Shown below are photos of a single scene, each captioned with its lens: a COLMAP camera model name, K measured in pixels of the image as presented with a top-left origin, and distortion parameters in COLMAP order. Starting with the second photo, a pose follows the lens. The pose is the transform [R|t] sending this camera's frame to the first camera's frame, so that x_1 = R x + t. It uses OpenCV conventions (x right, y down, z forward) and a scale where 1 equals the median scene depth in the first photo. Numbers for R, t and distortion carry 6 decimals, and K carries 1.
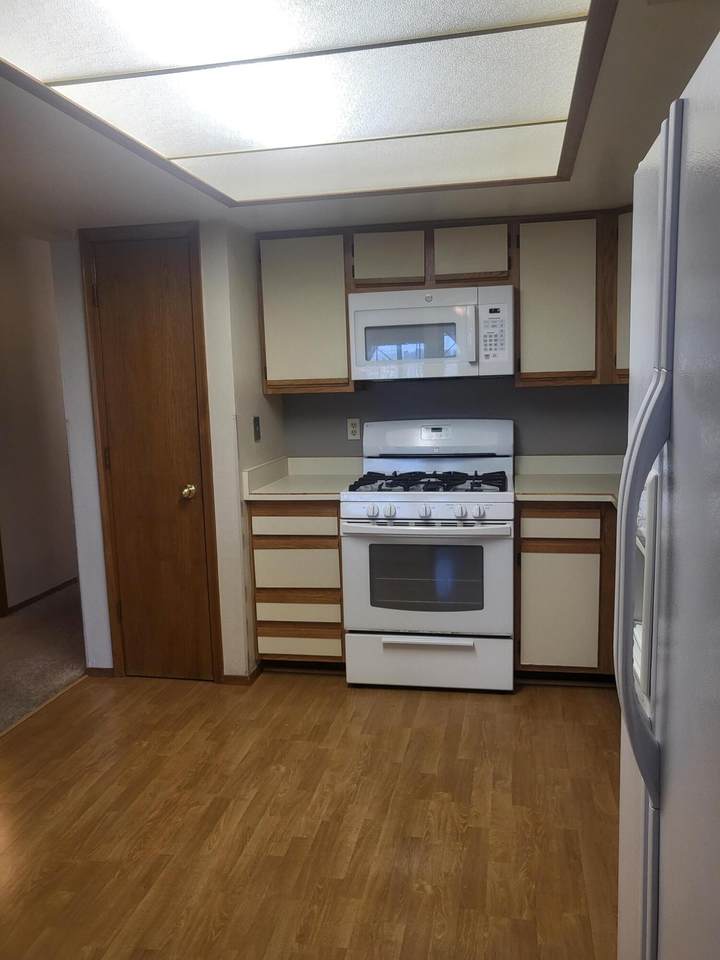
lens RADIAL K [[737.9, 0, 361.1], [0, 737.9, 481.2], [0, 0, 1]] dist [0.001748, 0.007824]
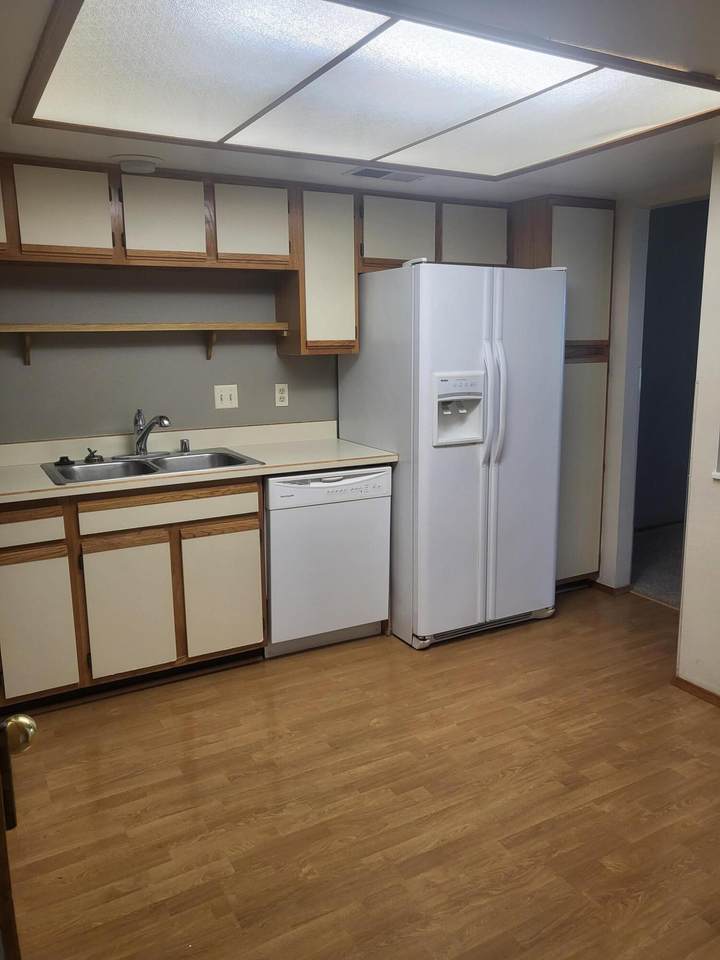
lens RADIAL K [[737.9, 0, 360.3], [0, 737.9, 480.0], [0, 0, 1]] dist [0.001748, 0.007824]
pose [[-0.648241, -0.109642, 0.753500, -0.783995], [0.122712, 0.961600, 0.245492, -0.203209], [-0.751482, 0.251601, -0.609895, 1.545585]]
